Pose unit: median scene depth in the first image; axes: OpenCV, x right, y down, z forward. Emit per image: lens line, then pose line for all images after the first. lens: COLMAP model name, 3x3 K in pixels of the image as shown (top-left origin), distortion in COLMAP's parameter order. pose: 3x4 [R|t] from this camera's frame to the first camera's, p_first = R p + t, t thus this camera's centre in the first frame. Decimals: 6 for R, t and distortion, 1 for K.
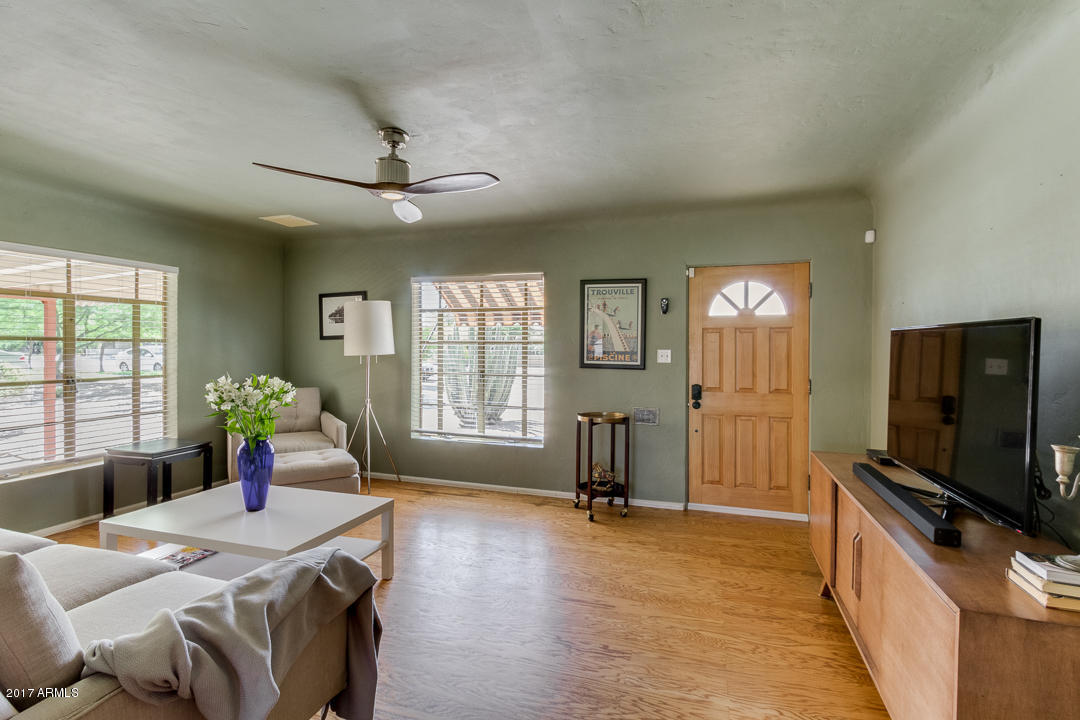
lens RADIAL K [[503.4, 0, 542.6], [0, 503.4, 352.2], [0, 0, 1]] dist [0.001000, 0.000118]
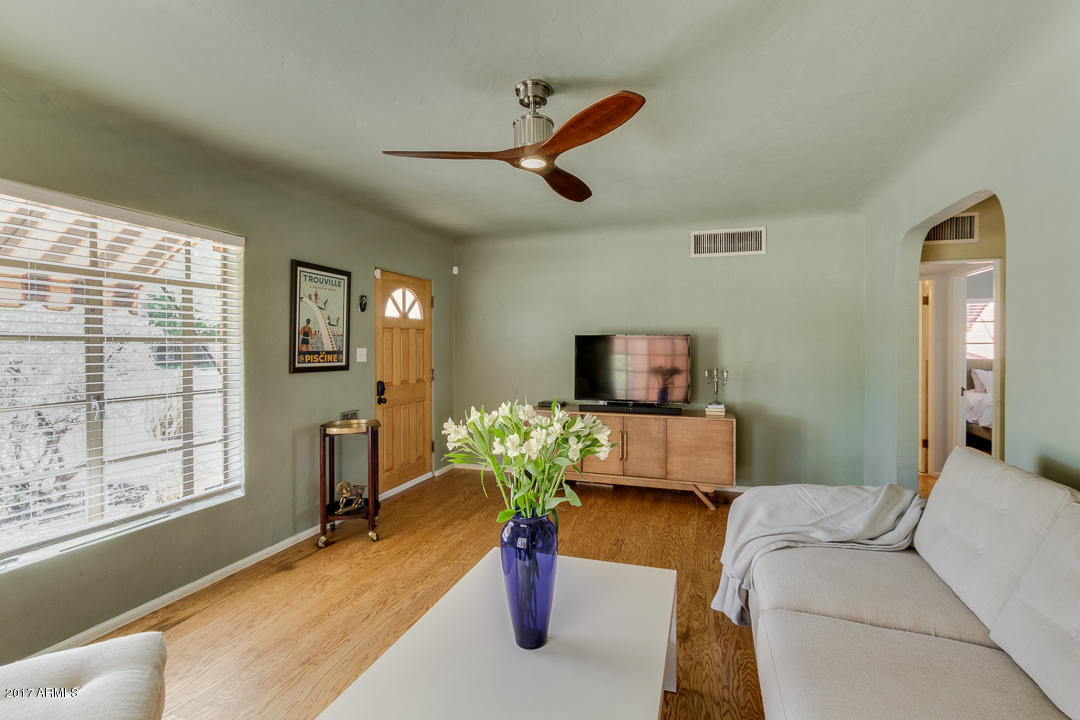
lens RADIAL K [[503.4, 0, 542.6], [0, 503.4, 352.2], [0, 0, 1]] dist [0.001000, 0.000118]
pose [[-0.003726, -0.019597, 0.999801, -0.744515], [0.015746, 0.999683, 0.019654, -0.011148], [-0.999869, 0.015816, -0.003416, 0.661979]]
